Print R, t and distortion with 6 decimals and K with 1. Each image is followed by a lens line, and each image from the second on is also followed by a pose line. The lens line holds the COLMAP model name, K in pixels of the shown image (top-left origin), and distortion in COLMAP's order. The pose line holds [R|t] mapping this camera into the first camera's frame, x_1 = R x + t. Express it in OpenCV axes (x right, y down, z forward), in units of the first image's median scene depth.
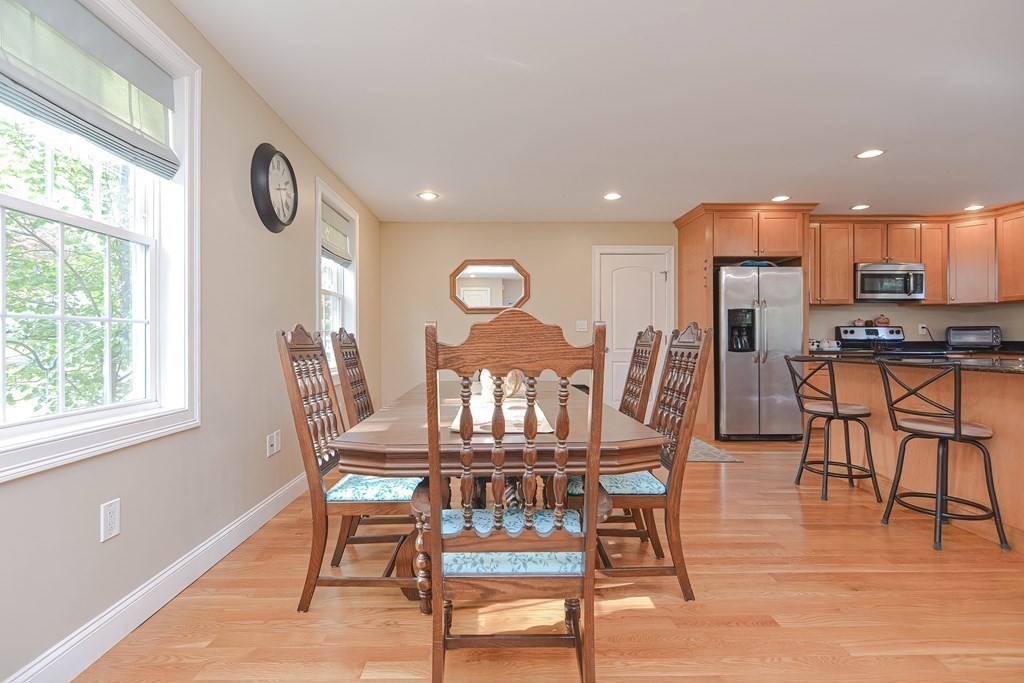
lens RADIAL K [[494.0, 0, 494.9], [0, 494.0, 341.1], [0, 0, 1]] dist [0.002862, -0.009785]
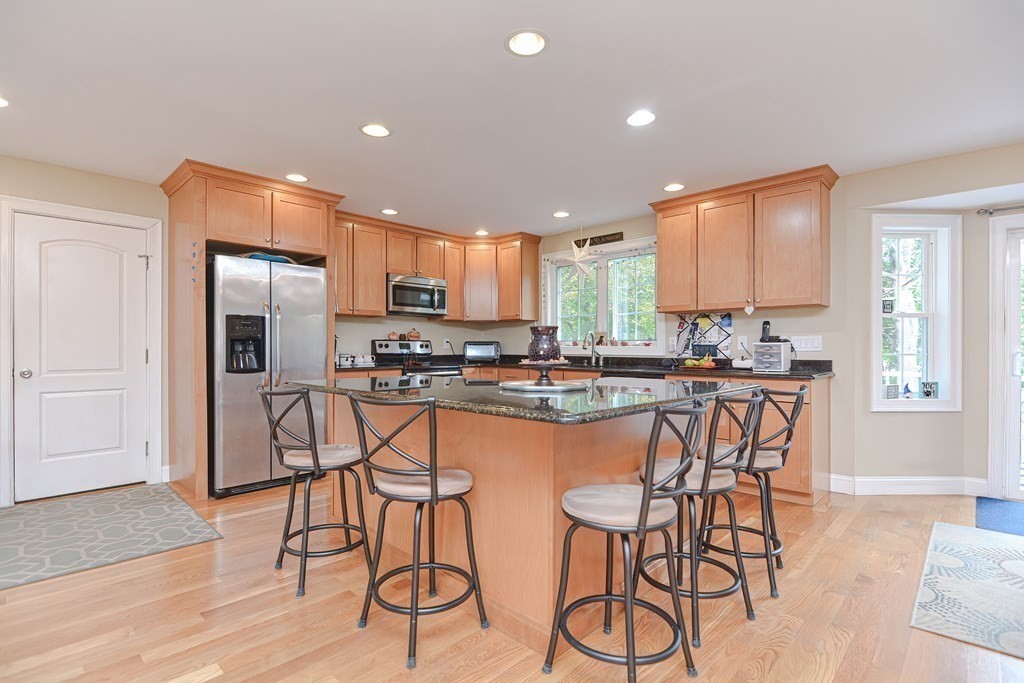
lens RADIAL K [[494.0, 0, 505.7], [0, 494.0, 348.1], [0, 0, 1]] dist [0.002862, -0.009785]
pose [[0.701894, 0.001592, 0.712280, 0.234986], [-0.000282, 0.999998, -0.001957, -0.013987], [-0.712281, 0.001173, 0.701893, 0.194497]]
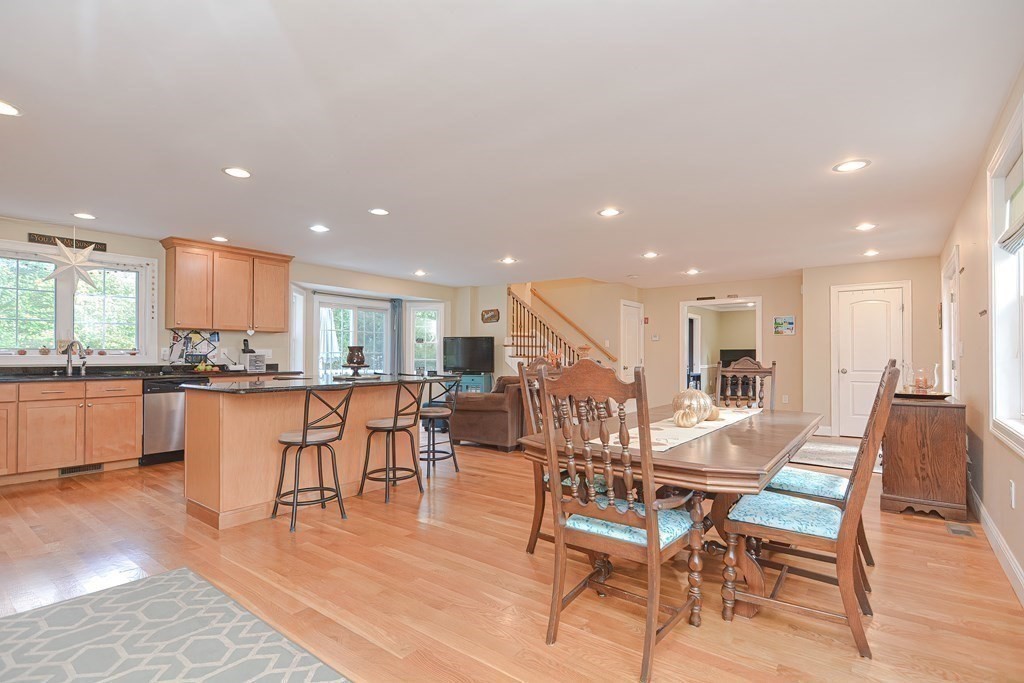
lens RADIAL K [[494.0, 0, 507.6], [0, 494.0, 341.0], [0, 0, 1]] dist [0.002862, -0.009785]
pose [[-0.785485, 0.018108, 0.618615, -0.160886], [0.001000, 0.999608, -0.027992, -0.020309], [-0.618880, -0.021369, -0.785195, 1.004408]]
